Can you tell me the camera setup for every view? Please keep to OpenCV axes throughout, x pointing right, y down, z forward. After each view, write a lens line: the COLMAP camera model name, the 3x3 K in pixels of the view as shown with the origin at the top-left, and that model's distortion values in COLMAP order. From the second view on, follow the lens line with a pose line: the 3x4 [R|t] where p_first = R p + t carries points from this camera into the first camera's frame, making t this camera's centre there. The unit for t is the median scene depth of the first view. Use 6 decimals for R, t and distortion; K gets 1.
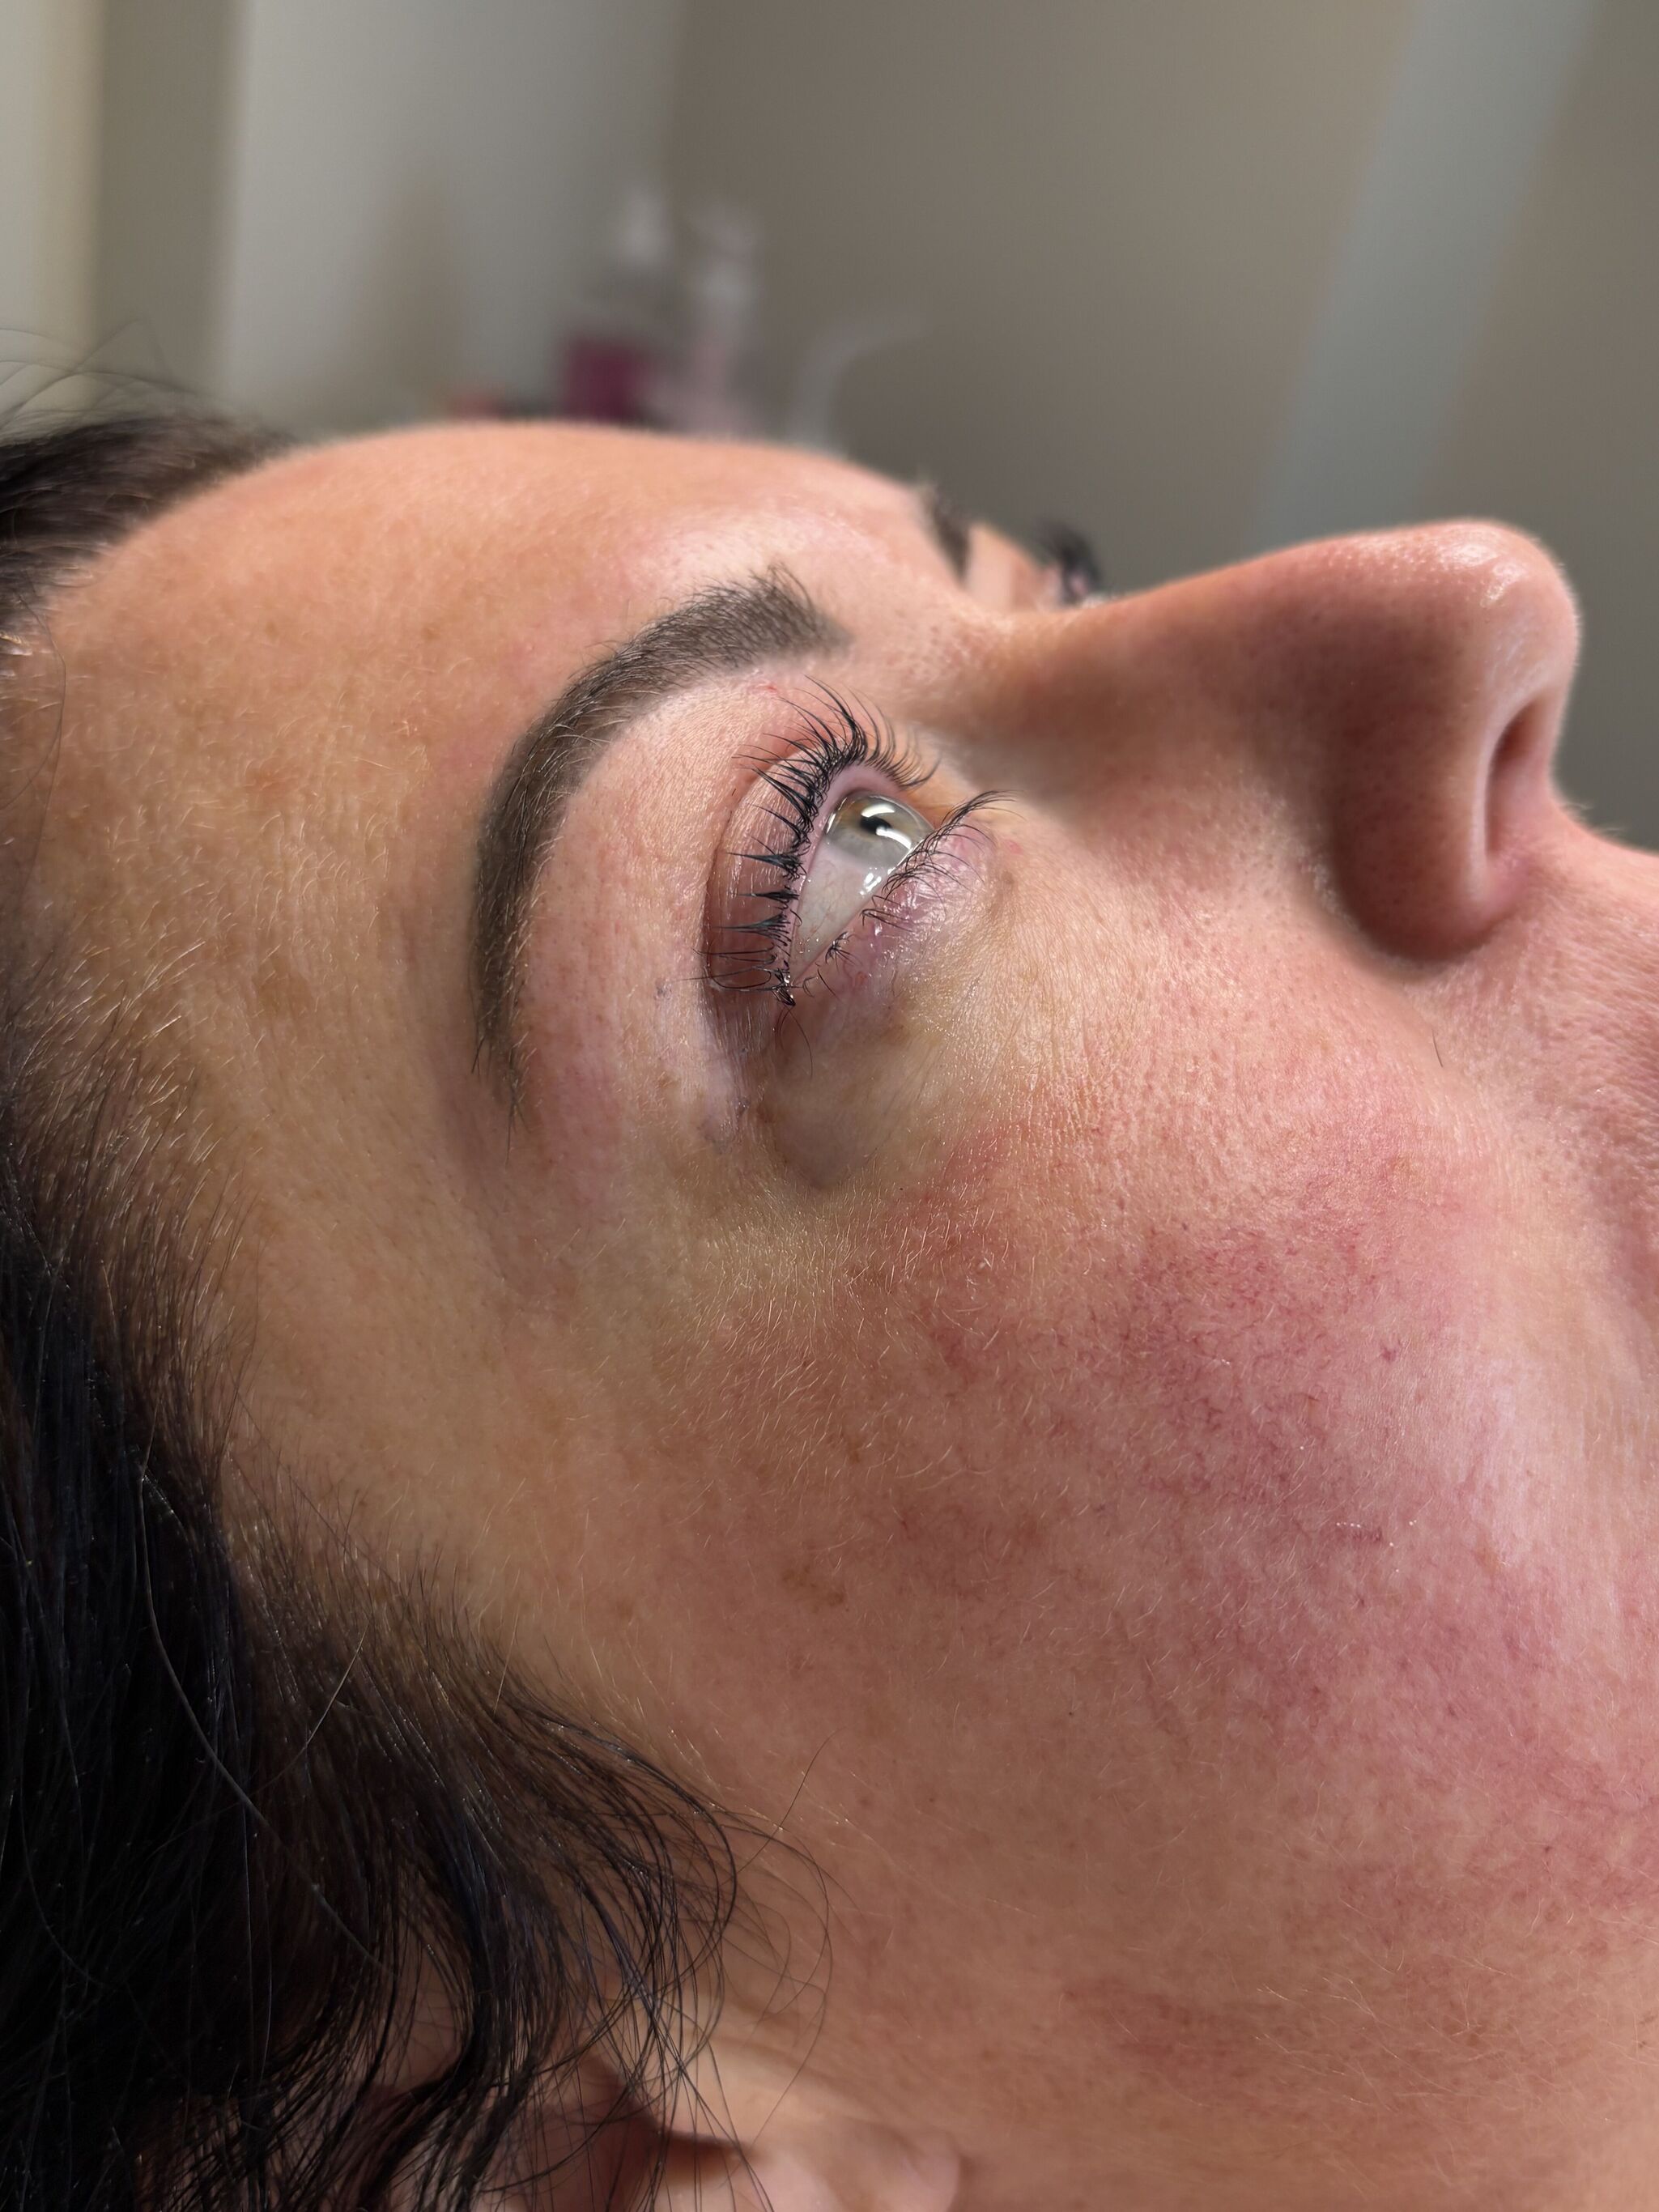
lens RADIAL K [[1922.1, 0, 838.8], [0, 1922.1, 1109.2], [0, 0, 1]] dist [-0.013996, -0.026959]
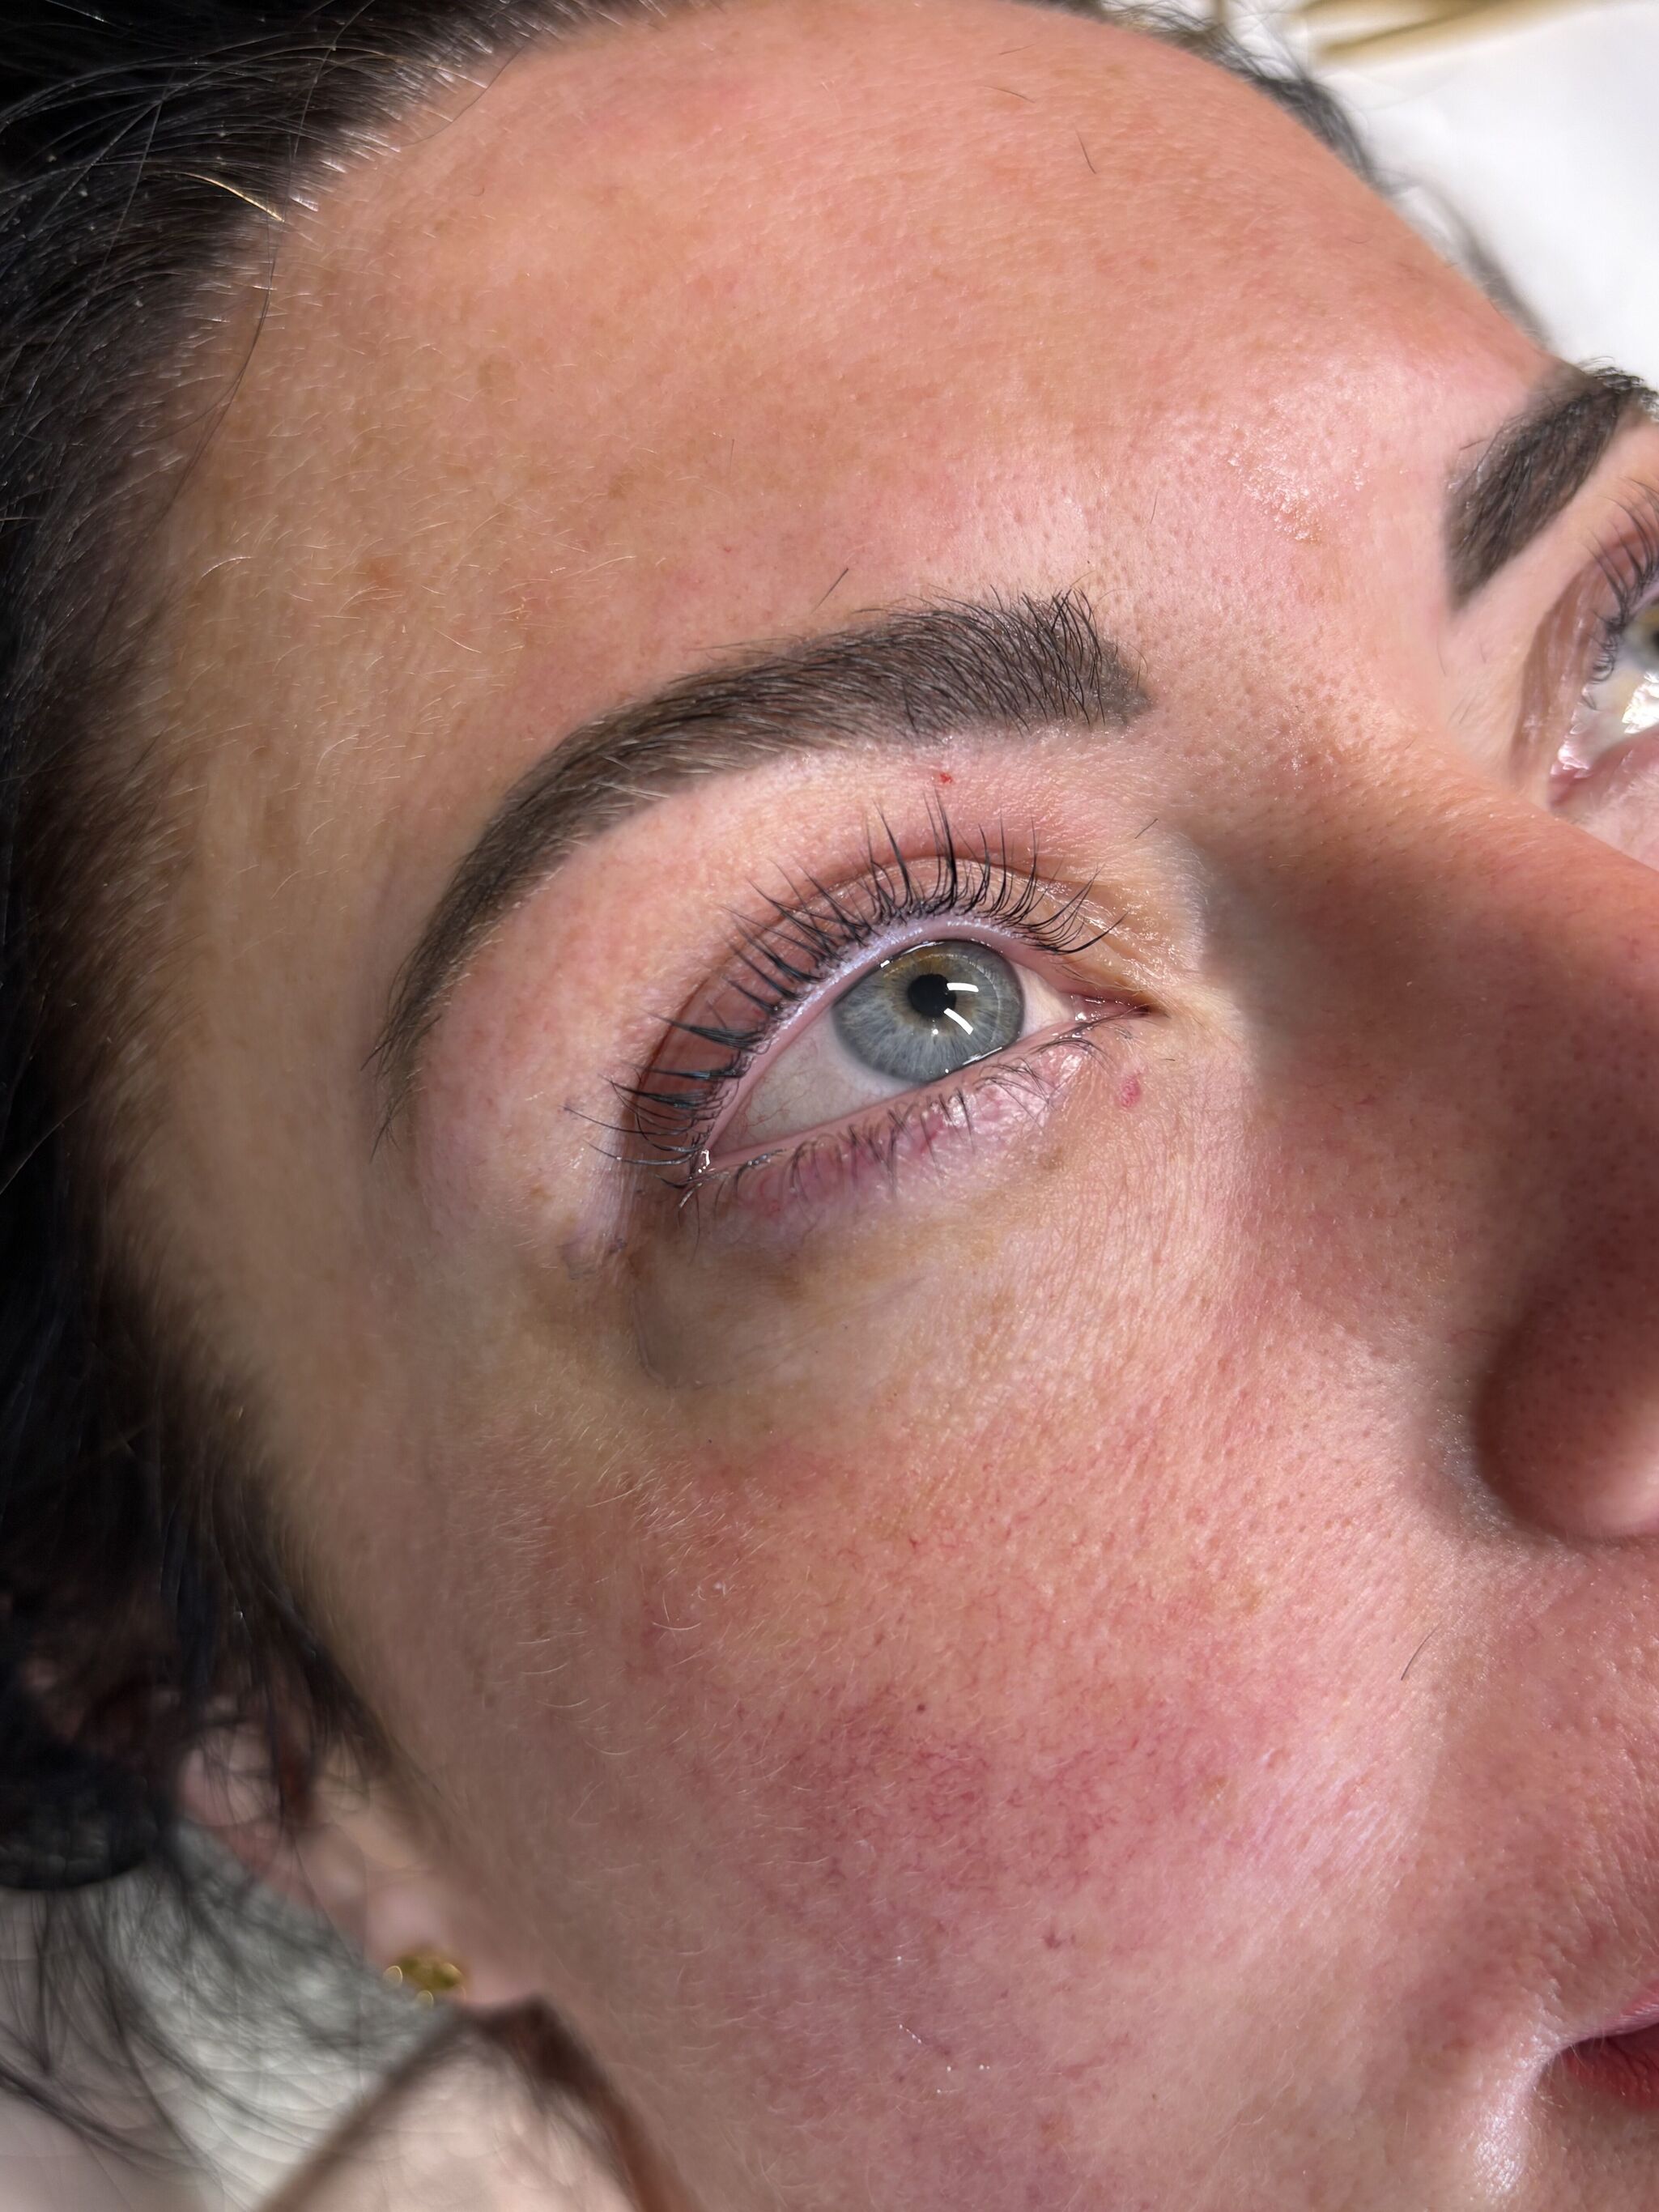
lens RADIAL K [[1922.1, 0, 821.1], [0, 1922.1, 1095.2], [0, 0, 1]] dist [-0.013996, -0.026959]
pose [[0.810731, 0.547185, -0.208095, 0.162265], [-0.414238, 0.787379, 0.456553, -0.479411], [0.413669, -0.283941, 0.865018, 0.315311]]
